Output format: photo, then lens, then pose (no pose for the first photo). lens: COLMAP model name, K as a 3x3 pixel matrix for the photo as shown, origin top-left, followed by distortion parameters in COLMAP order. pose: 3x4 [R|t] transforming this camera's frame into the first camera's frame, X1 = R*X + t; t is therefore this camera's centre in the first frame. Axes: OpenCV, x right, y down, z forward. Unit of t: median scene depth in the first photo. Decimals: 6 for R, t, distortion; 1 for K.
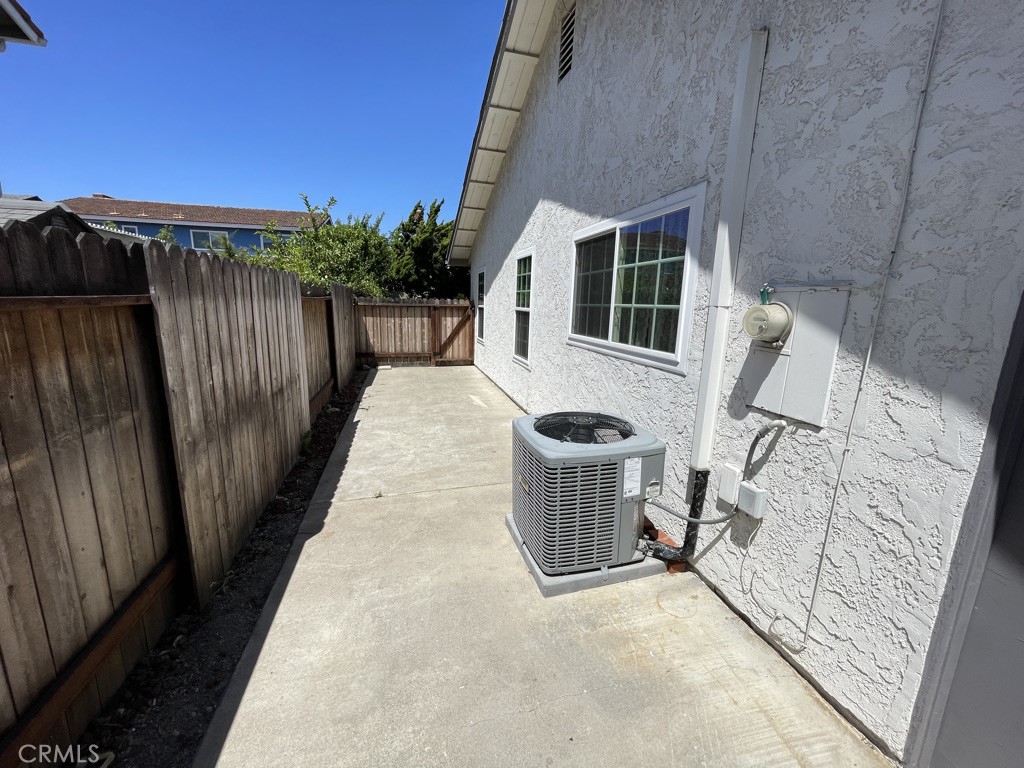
lens RADIAL K [[413.7, 0, 508.0], [0, 413.7, 383.6], [0, 0, 1]] dist [0.001234, 0.000397]
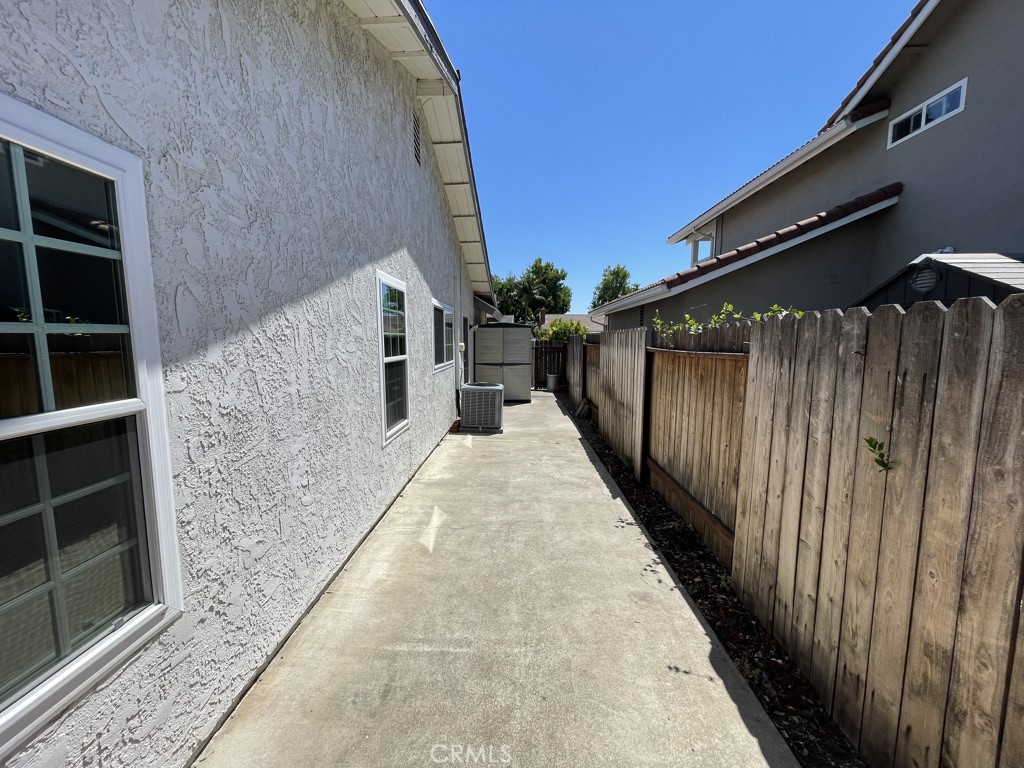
lens RADIAL K [[413.7, 0, 508.0], [0, 413.7, 383.6], [0, 0, 1]] dist [0.001234, 0.000397]
pose [[-0.963700, -0.034075, 0.264804, -0.749268], [0.047996, 0.953553, 0.297376, -0.739918], [-0.262638, 0.299291, -0.917304, 3.484630]]
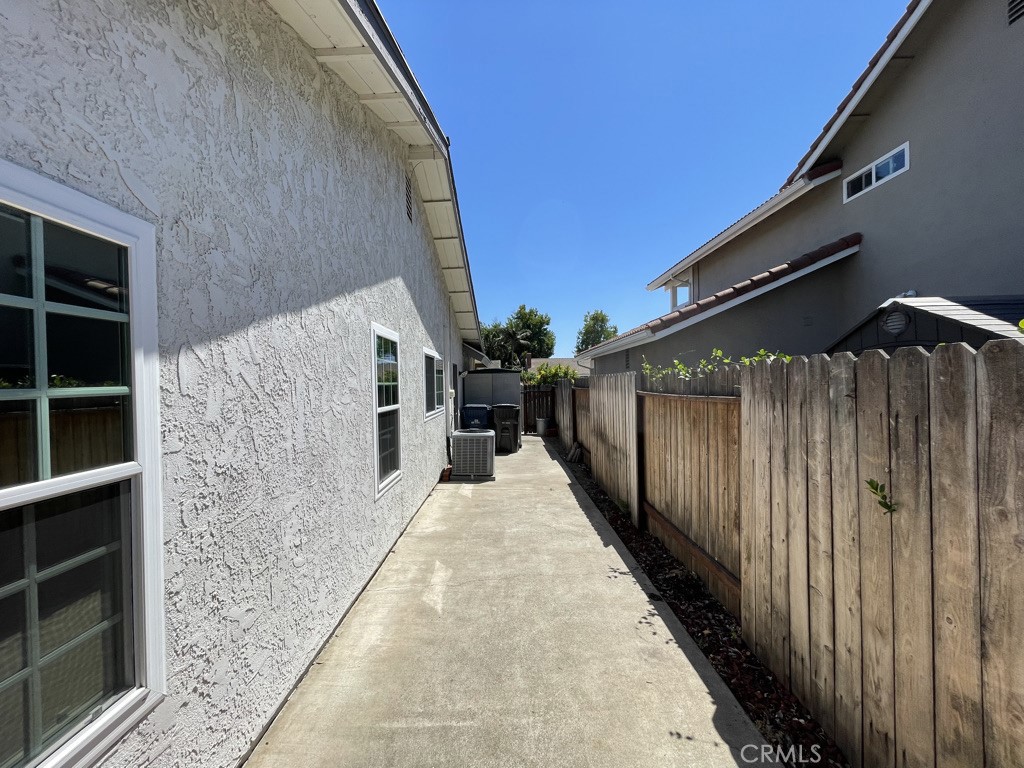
lens RADIAL K [[413.7, 0, 508.0], [0, 413.7, 383.6], [0, 0, 1]] dist [0.001234, 0.000397]
pose [[-0.971780, 0.015233, 0.235396, -0.725919], [0.062802, 0.978603, 0.195939, -0.752455], [-0.227375, 0.205193, -0.951944, 3.491779]]
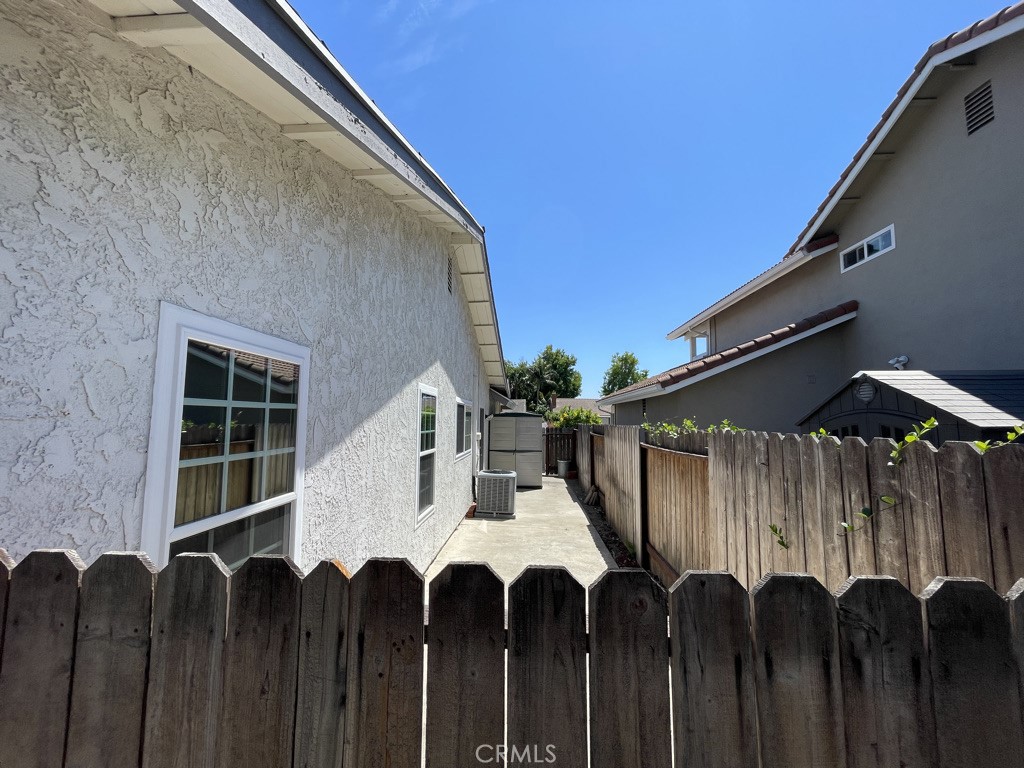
lens RADIAL K [[413.7, 0, 508.0], [0, 413.7, 383.6], [0, 0, 1]] dist [0.001234, 0.000397]
pose [[-0.955612, 0.013982, 0.294295, -0.827532], [0.046241, 0.993612, 0.102946, -0.871082], [-0.290976, 0.111985, -0.950154, 3.773743]]
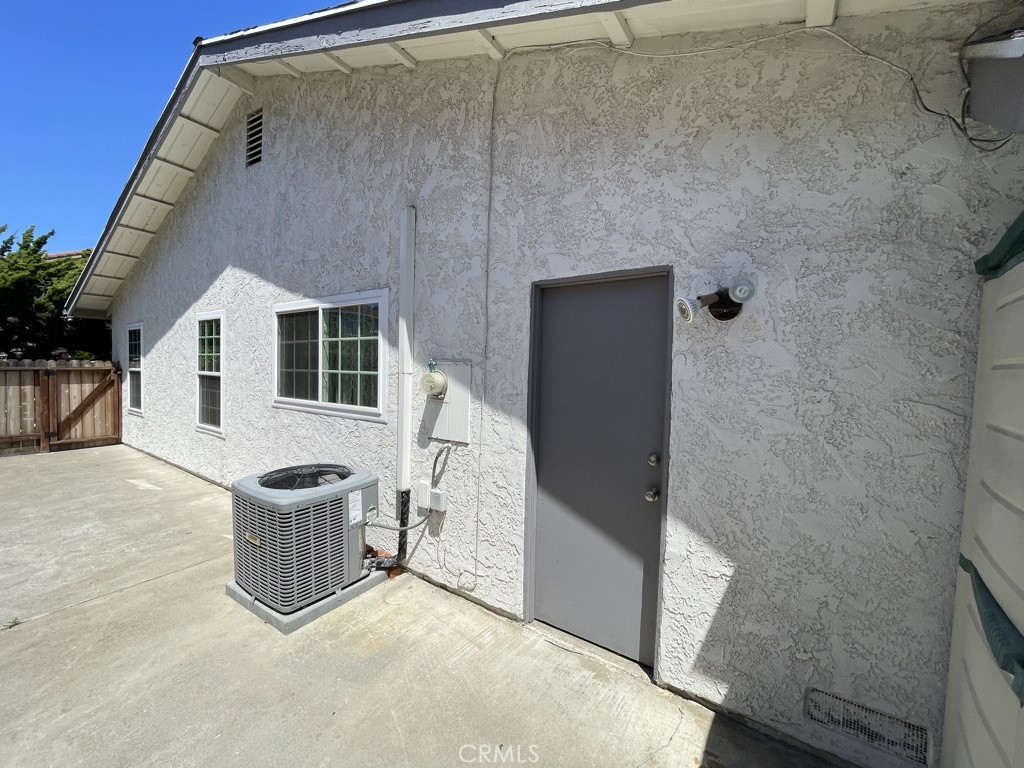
lens RADIAL K [[410.8, 0, 510.1], [0, 410.8, 380.9], [0, 0, 1]] dist [-0.008763, 0.000284]
pose [[0.751005, -0.029080, 0.659655, -0.133845], [0.125218, 0.987173, -0.099040, 0.024751], [-0.648314, 0.156981, 0.745014, -0.251763]]
